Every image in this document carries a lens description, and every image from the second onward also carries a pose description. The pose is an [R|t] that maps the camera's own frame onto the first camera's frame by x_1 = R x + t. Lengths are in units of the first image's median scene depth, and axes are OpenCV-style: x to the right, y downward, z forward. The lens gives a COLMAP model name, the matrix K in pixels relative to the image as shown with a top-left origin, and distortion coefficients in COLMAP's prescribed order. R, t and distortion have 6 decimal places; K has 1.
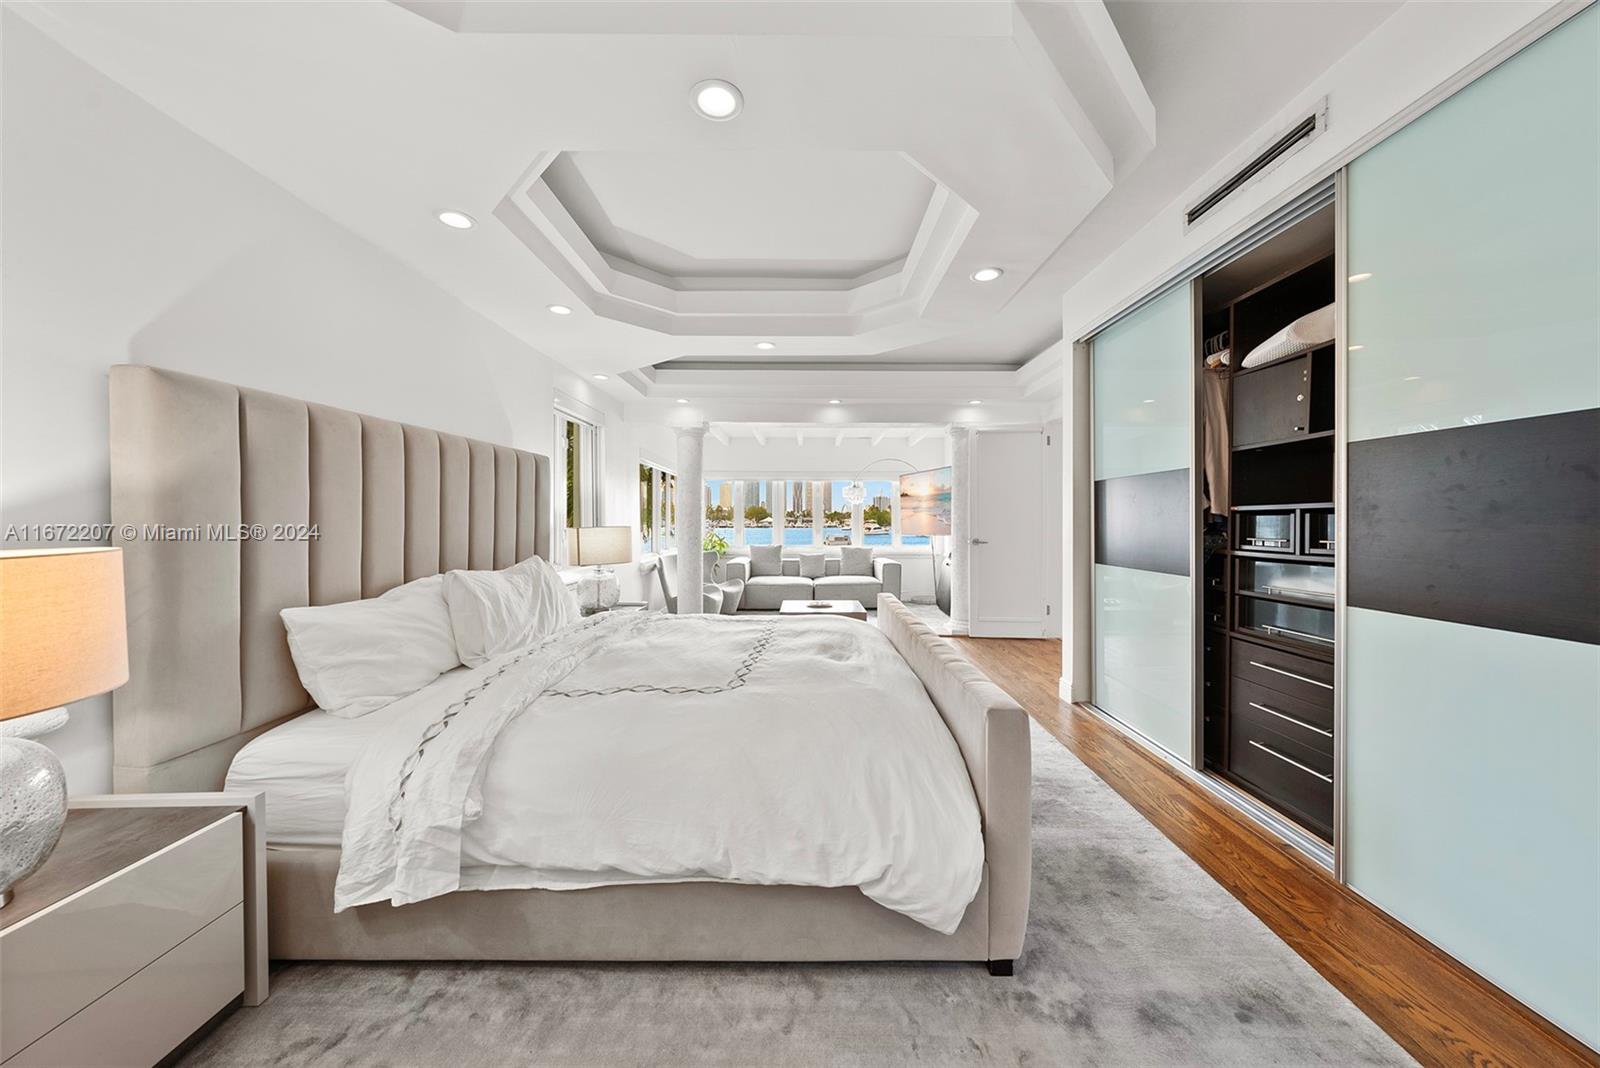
lens RADIAL K [[544.7, 0, 797.8], [0, 544.7, 525.5], [0, 0, 1]] dist [-0.002085, 0.000175]
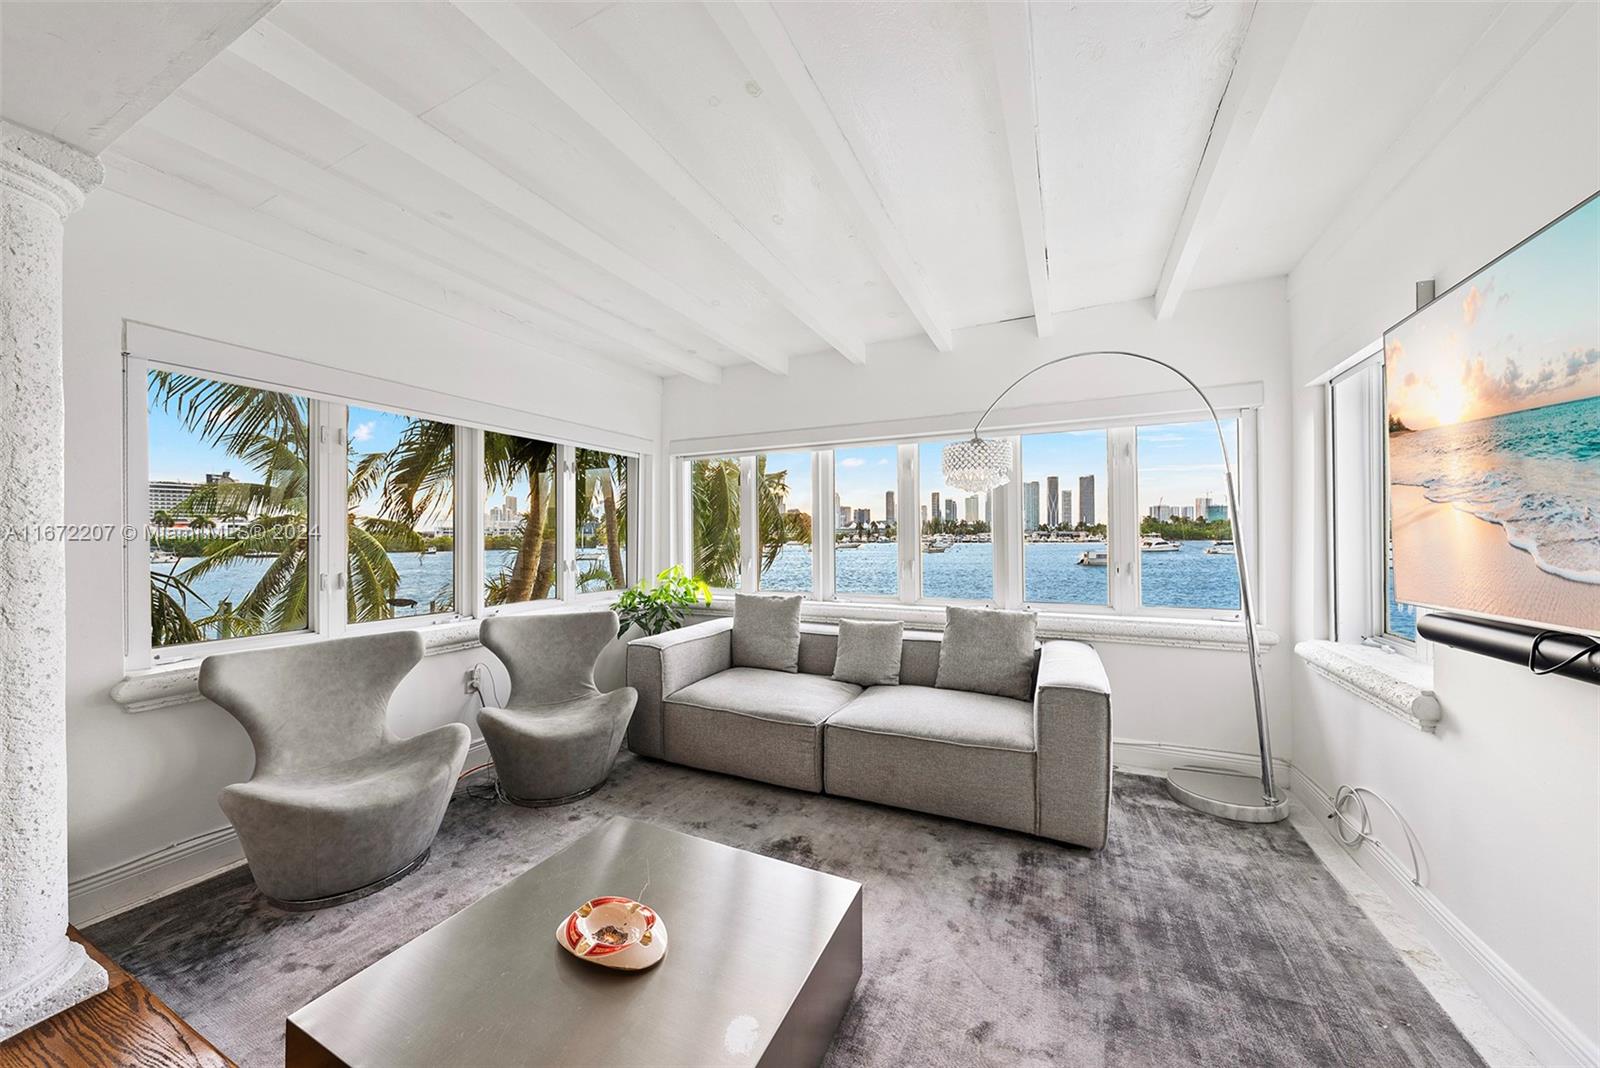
lens RADIAL K [[544.7, 0, 802.9], [0, 544.7, 532.6], [0, 0, 1]] dist [-0.002085, 0.000175]
pose [[0.908817, -0.009284, -0.417091, 0.237230], [0.003307, 0.999881, -0.015051, -0.011419], [0.417182, 0.012299, 0.908740, 0.985649]]
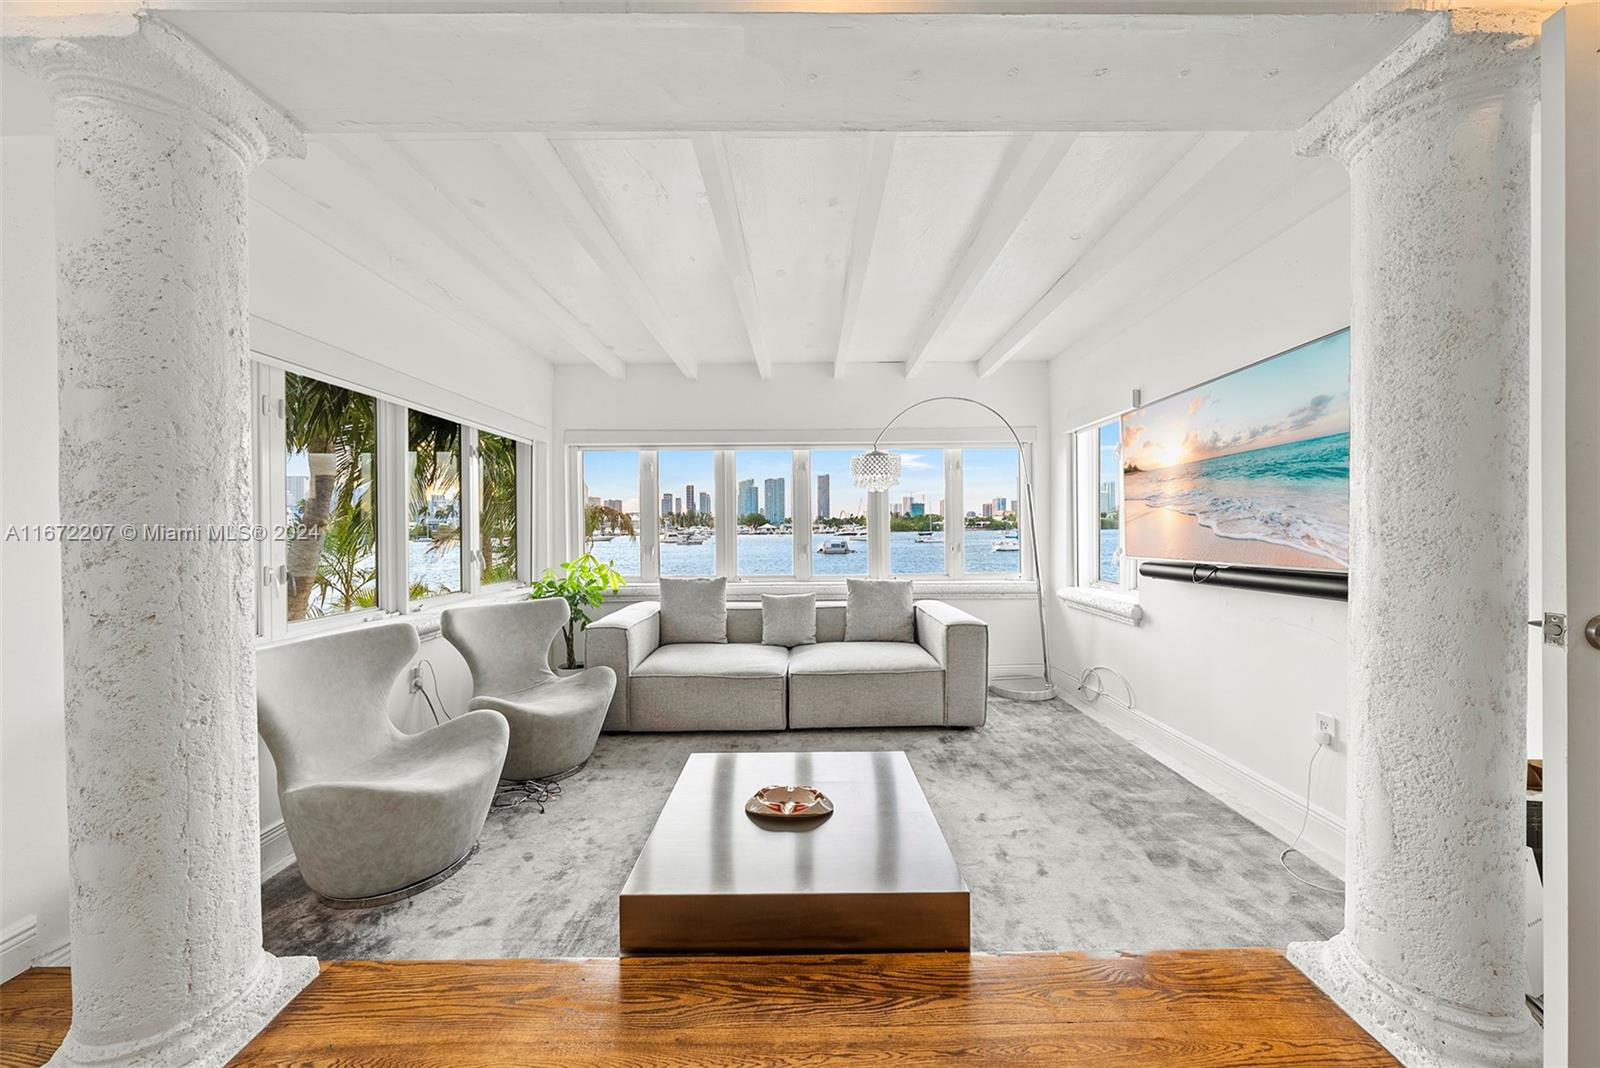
lens RADIAL K [[544.7, 0, 803.2], [0, 544.7, 530.0], [0, 0, 1]] dist [-0.002085, 0.000175]
pose [[0.999863, -0.007647, 0.014682, 0.051974], [0.007696, 0.999965, -0.003325, -0.006814], [-0.014656, 0.003438, 0.999887, 0.821795]]
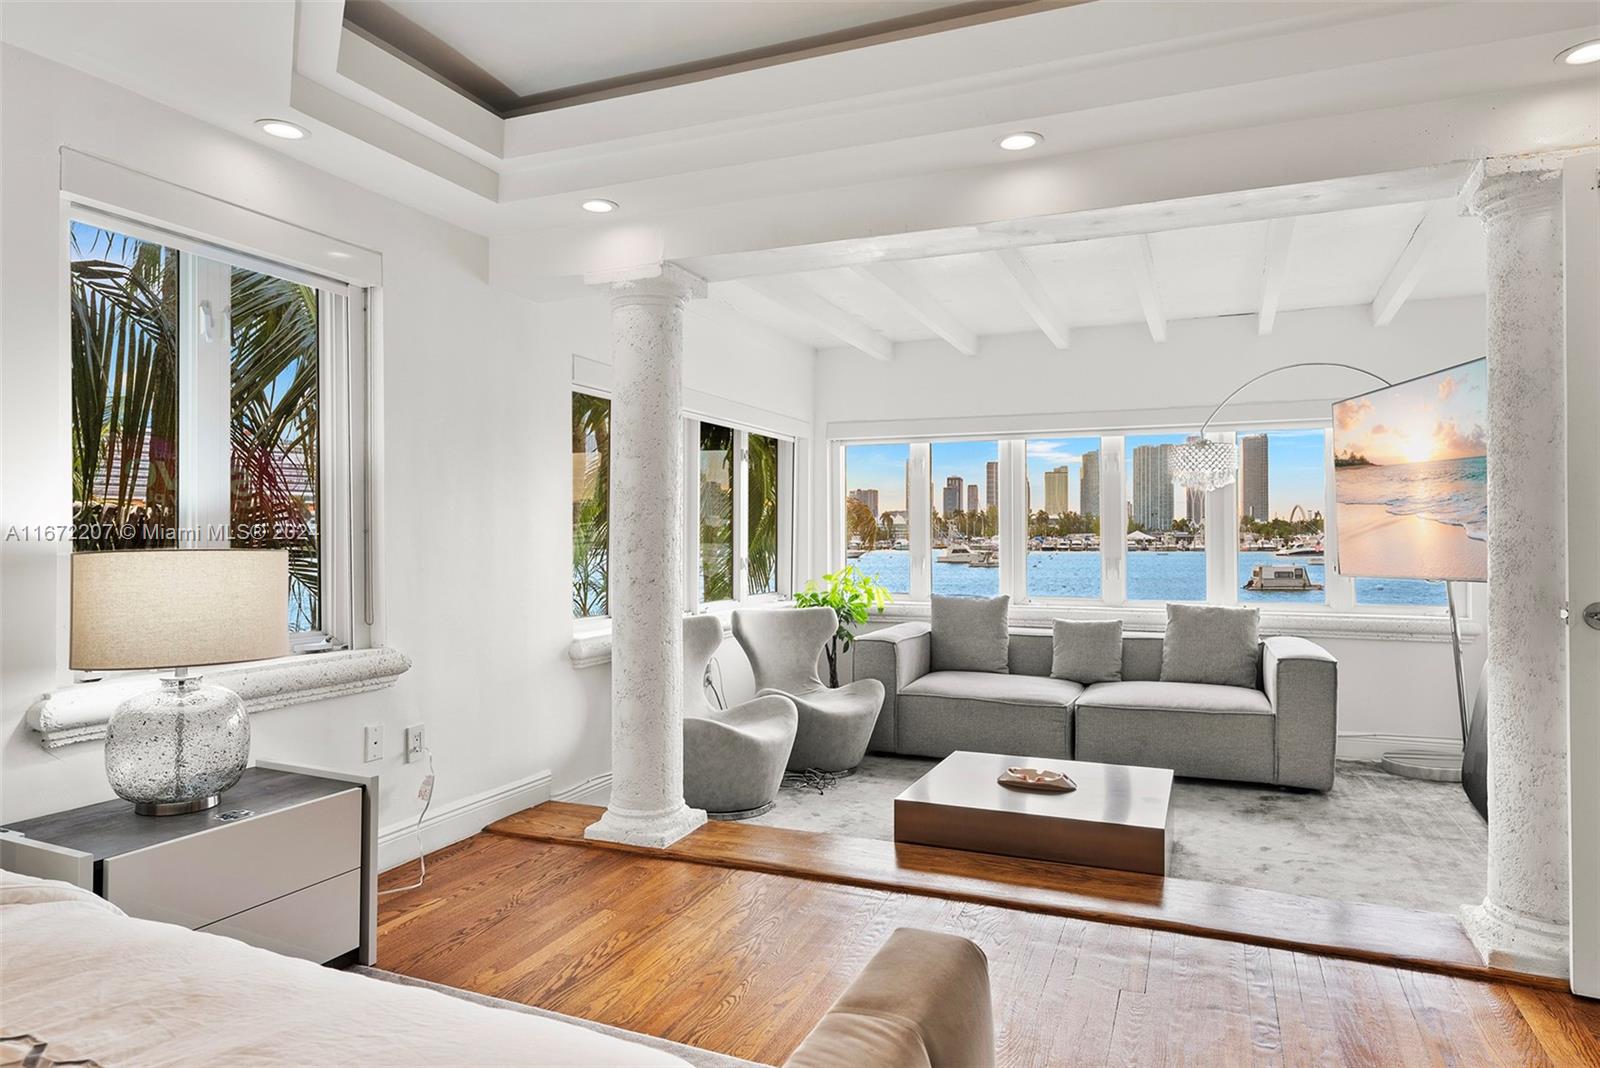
lens RADIAL K [[962.1, 0, 800.5], [0, 962.1, 526.9], [0, 0, 1]] dist [-0.001384, -0.000121]
pose [[0.926022, -0.003835, -0.377449, 0.154424], [-0.003683, 0.999809, -0.019193, -0.001539], [0.377451, 0.019164, 0.925831, 0.451955]]
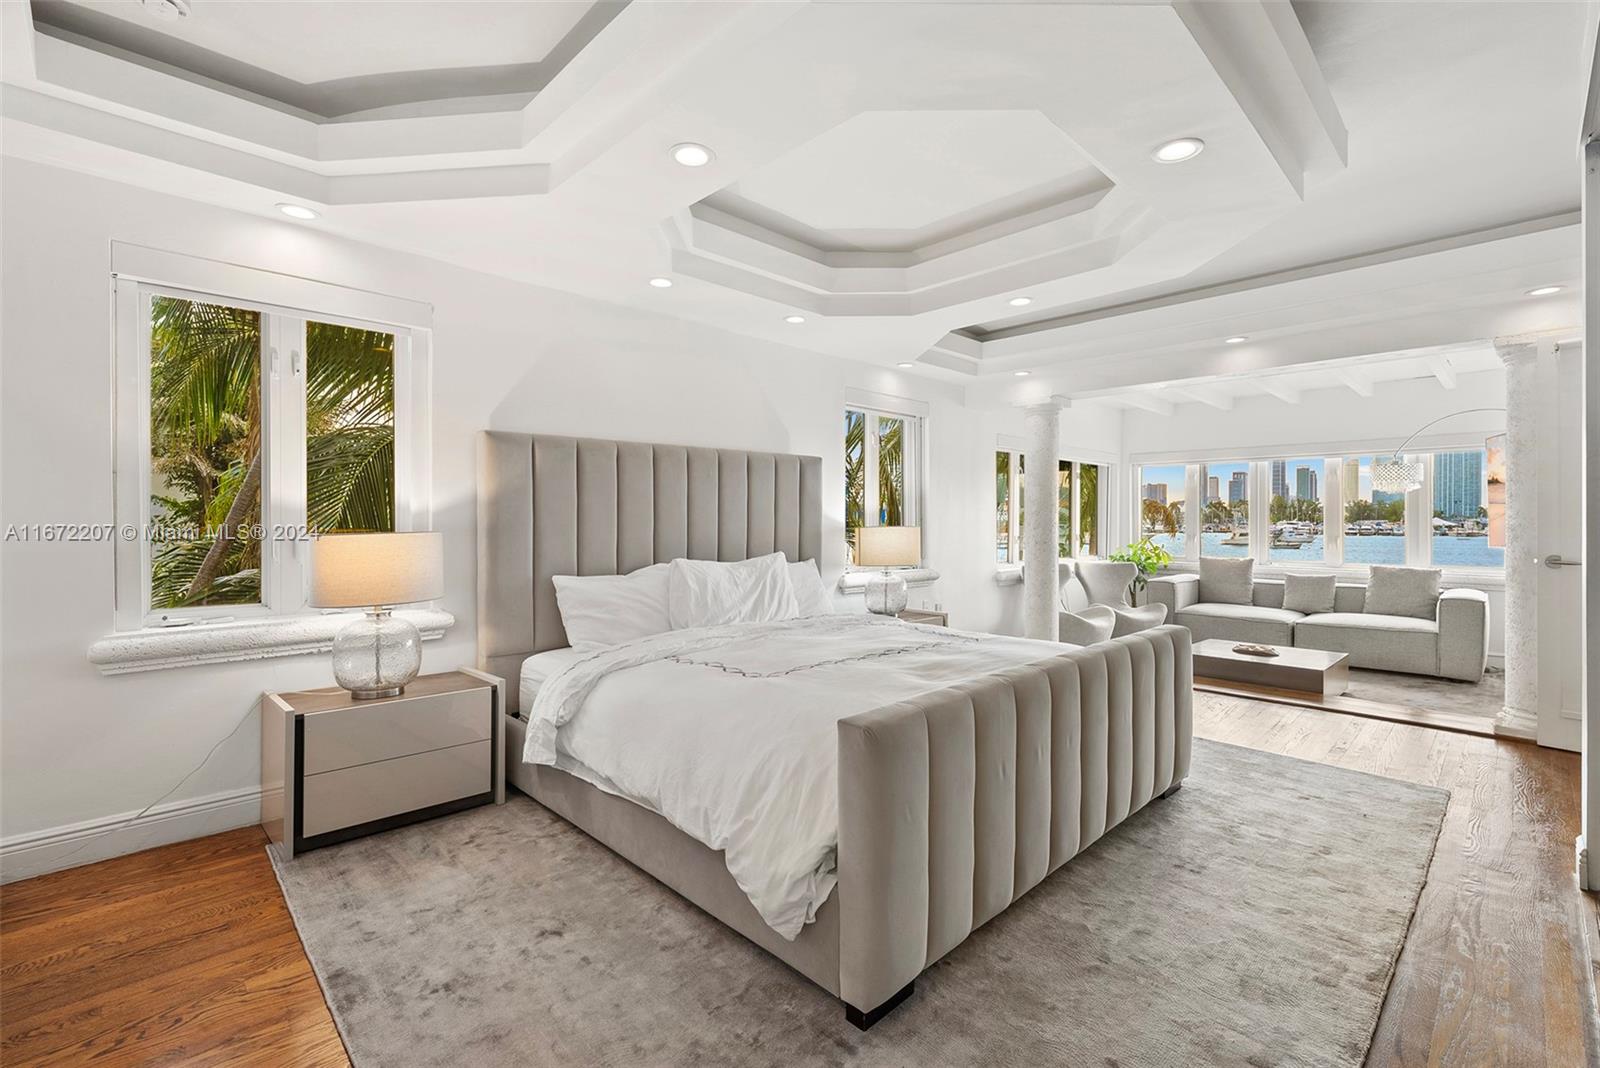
lens RADIAL K [[698.9, 0, 799.0], [0, 698.9, 521.3], [0, 0, 1]] dist [-0.004424, -0.002141]
pose [[0.703376, 0.000845, -0.710818, 0.292015], [-0.008753, 0.999934, -0.007473, 0.002700], [0.710764, 0.011478, 0.703337, 0.031128]]
